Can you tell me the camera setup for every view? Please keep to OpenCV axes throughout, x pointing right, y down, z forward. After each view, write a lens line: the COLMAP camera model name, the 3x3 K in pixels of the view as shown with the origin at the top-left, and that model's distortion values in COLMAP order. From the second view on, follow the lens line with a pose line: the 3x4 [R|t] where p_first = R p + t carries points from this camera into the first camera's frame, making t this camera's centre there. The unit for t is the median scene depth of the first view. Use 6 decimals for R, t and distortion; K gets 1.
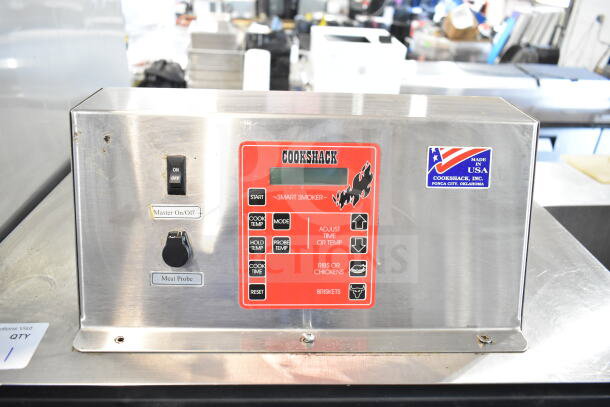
lens RADIAL K [[451.9, 0, 305.5], [0, 451.9, 204.1], [0, 0, 1]] dist [-0.023228, 0.010125]
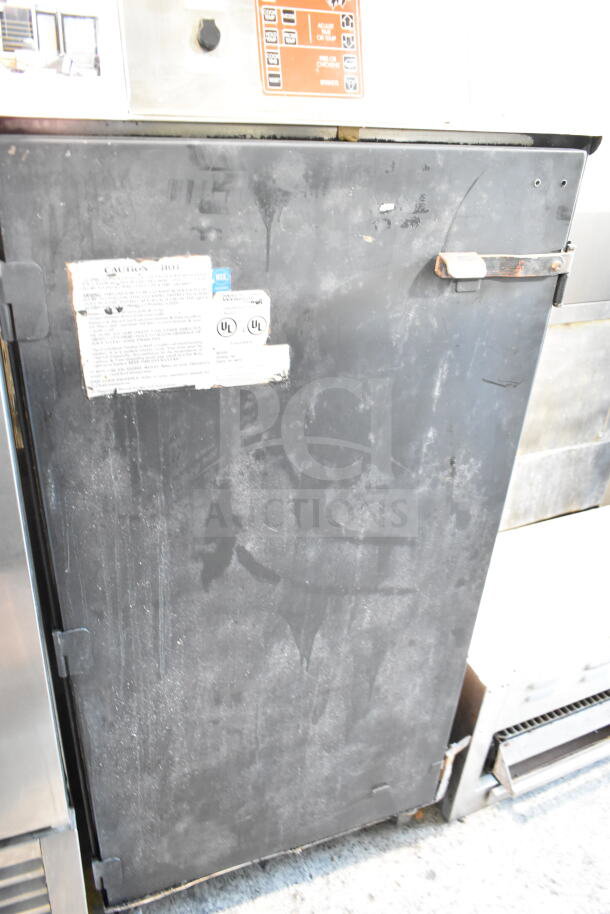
lens RADIAL K [[677.1, 0, 303.9], [0, 677.1, 458.9], [0, 0, 1]] dist [-0.023228, 0.010125]
pose [[0.949624, -0.144807, 0.277929, -0.687692], [0.125994, 0.988426, 0.084497, 1.065846], [-0.286947, -0.045223, 0.956878, -0.796138]]
